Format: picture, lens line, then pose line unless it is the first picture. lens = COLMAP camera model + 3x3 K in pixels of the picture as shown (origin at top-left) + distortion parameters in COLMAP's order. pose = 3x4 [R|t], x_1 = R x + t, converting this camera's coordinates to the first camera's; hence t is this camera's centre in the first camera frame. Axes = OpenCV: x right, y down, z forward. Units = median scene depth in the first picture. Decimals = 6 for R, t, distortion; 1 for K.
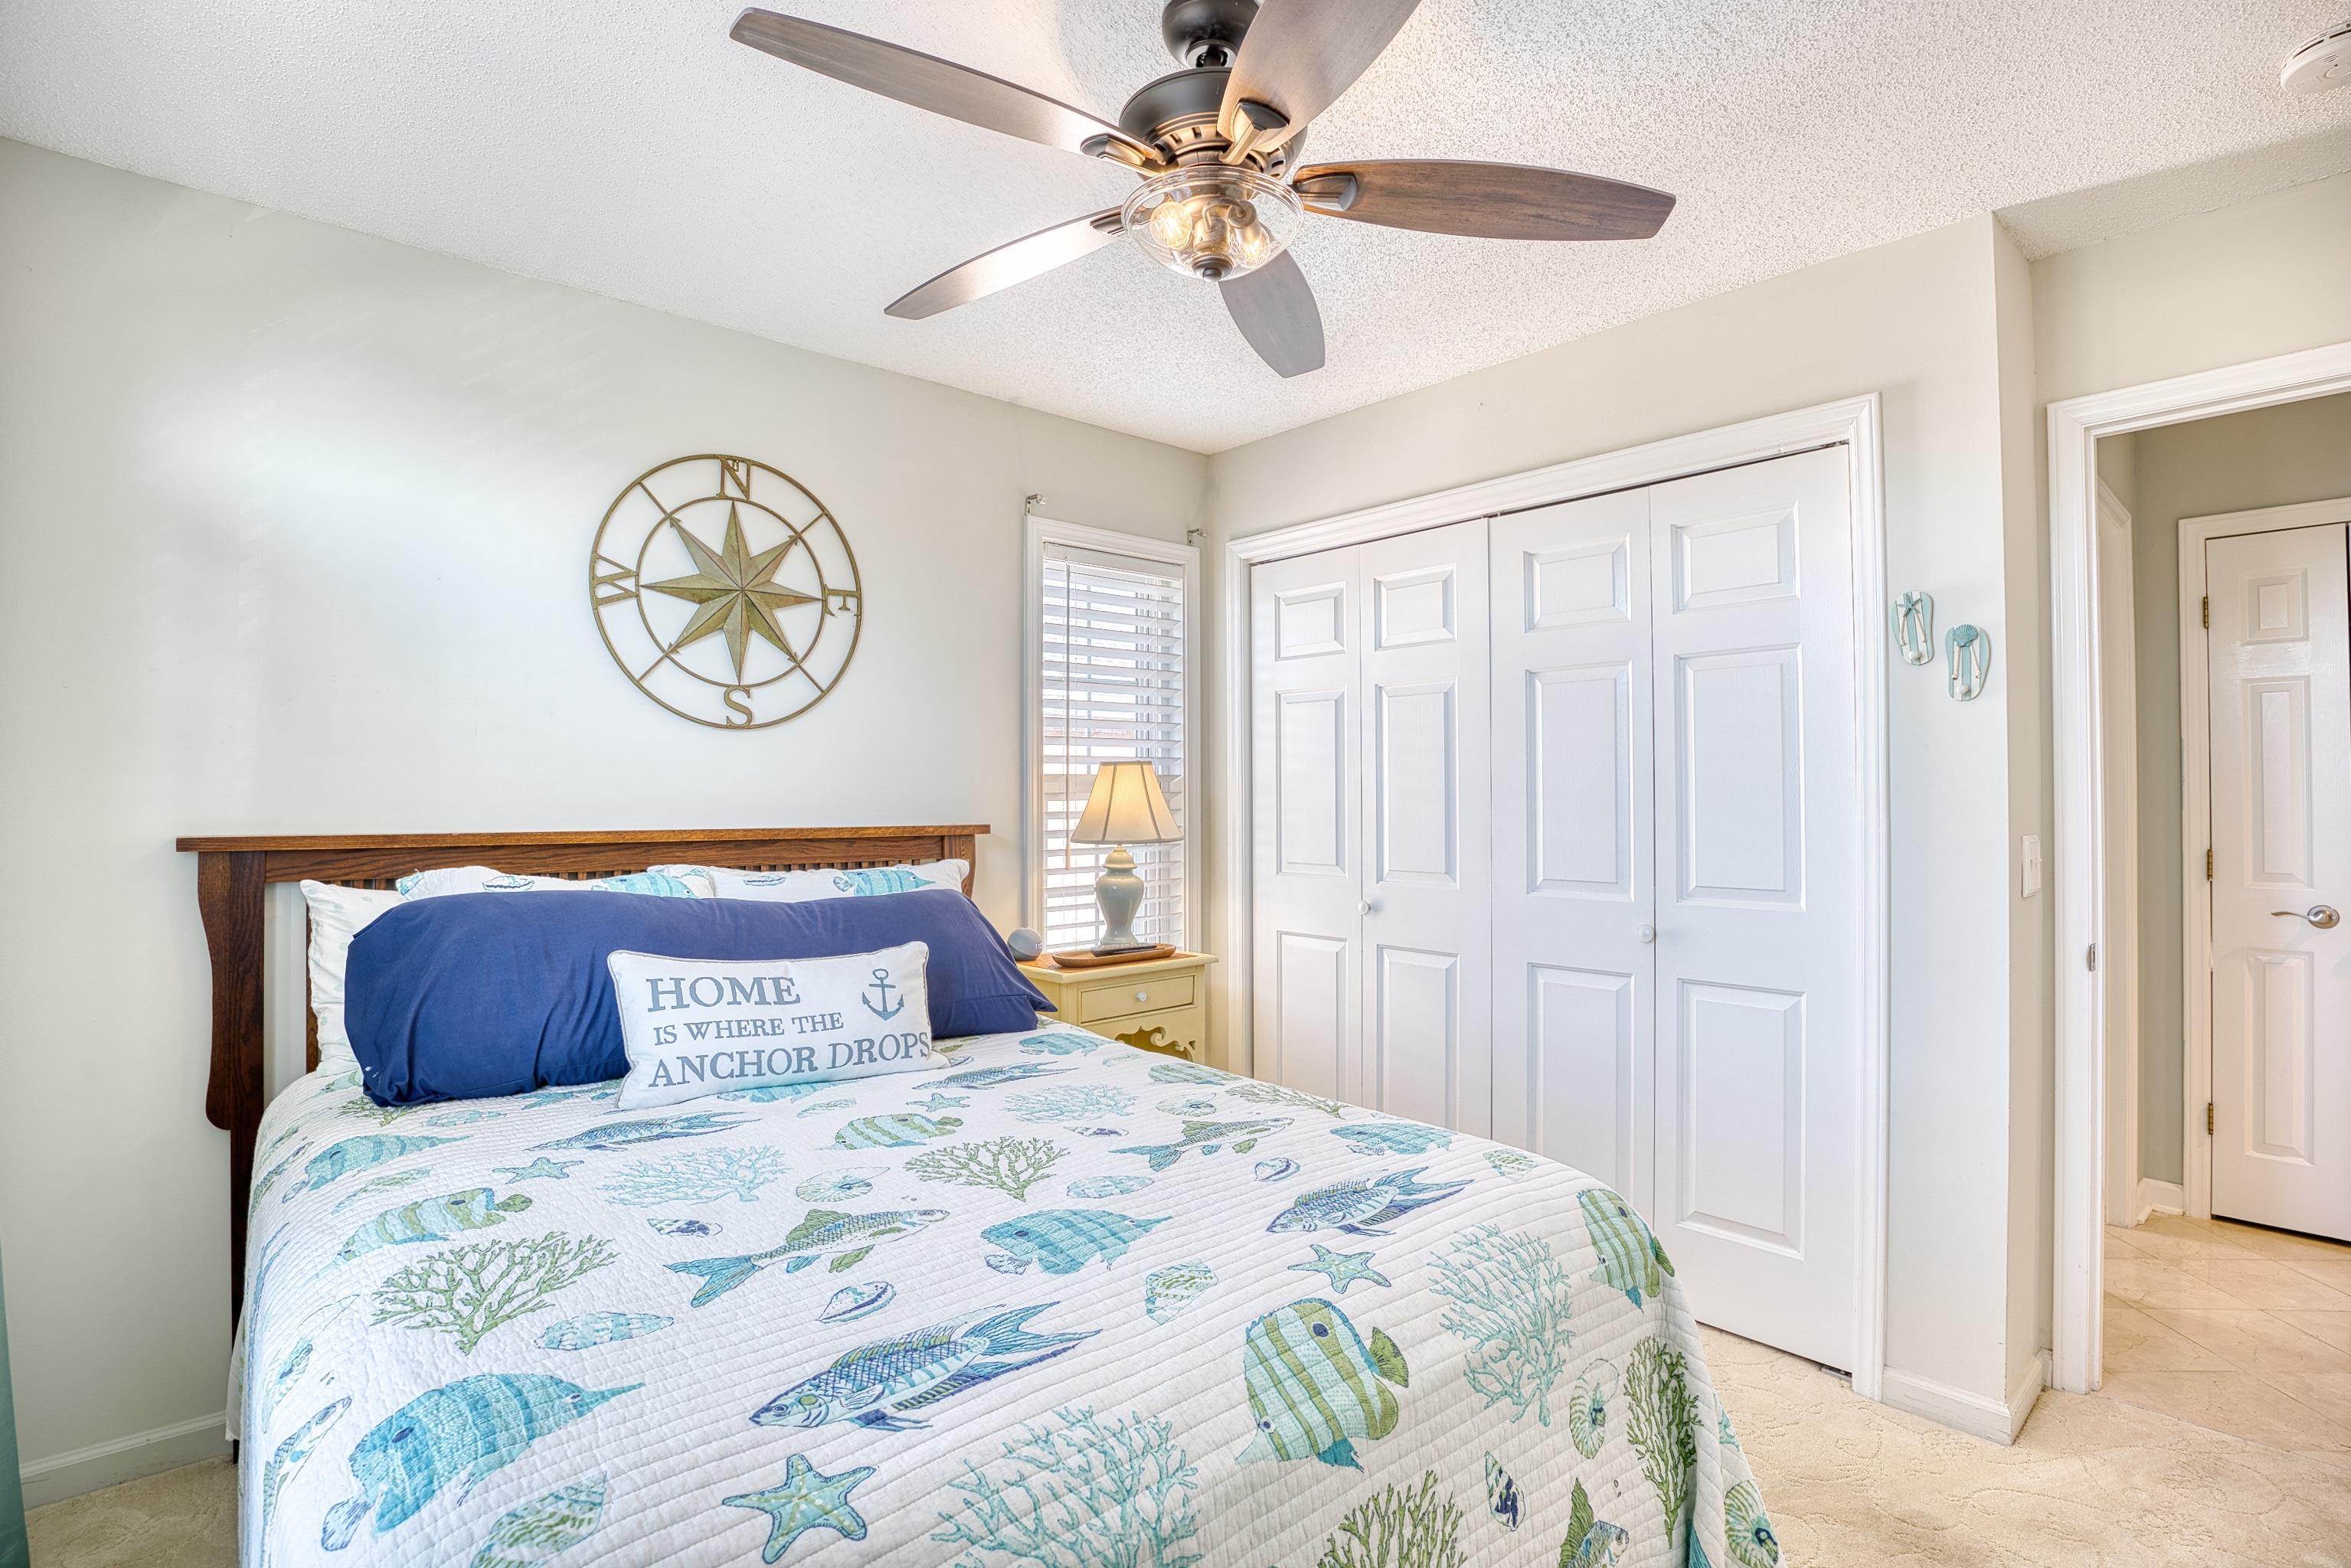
lens RADIAL K [[1115.9, 0, 1167.7], [0, 1115.9, 780.4], [0, 0, 1]] dist [-0.060322, 0.011161]
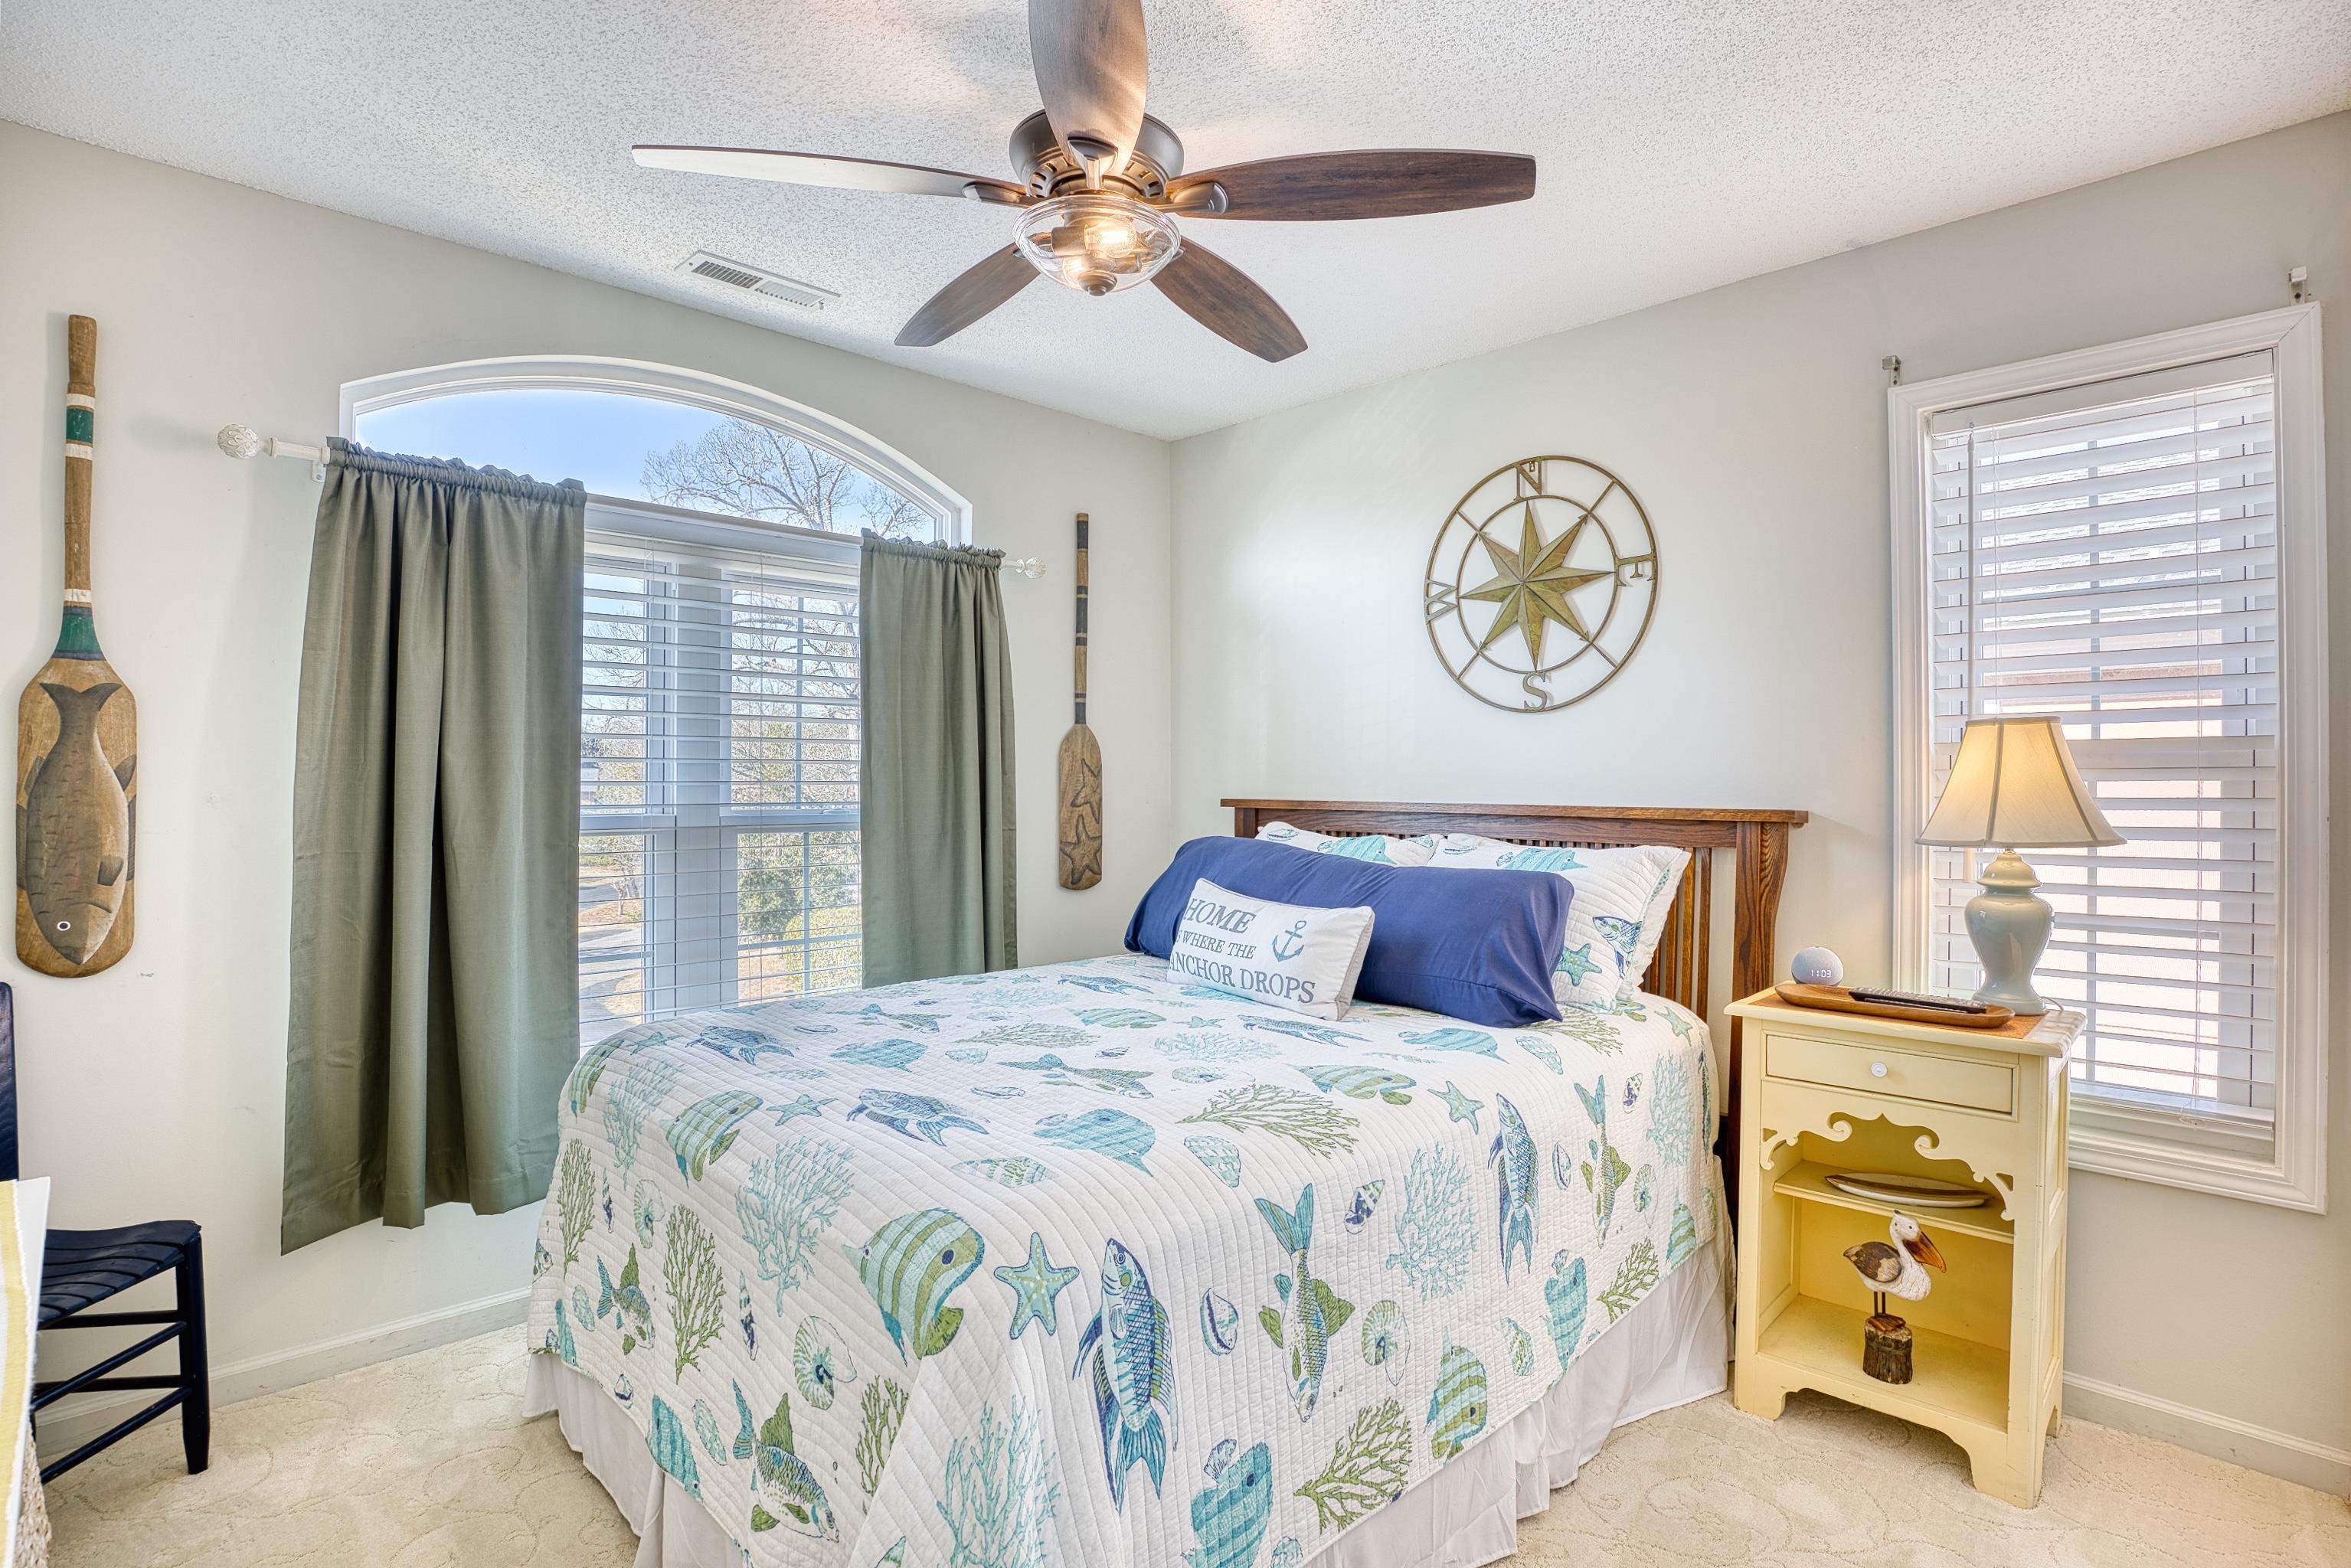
lens RADIAL K [[1115.9, 0, 1167.7], [0, 1115.9, 780.4], [0, 0, 1]] dist [-0.060322, 0.011161]
pose [[0.052024, 0.006129, -0.998627, 0.666642], [0.012020, 0.999905, 0.006763, 0.008580], [0.998574, -0.012356, 0.051945, 0.586210]]
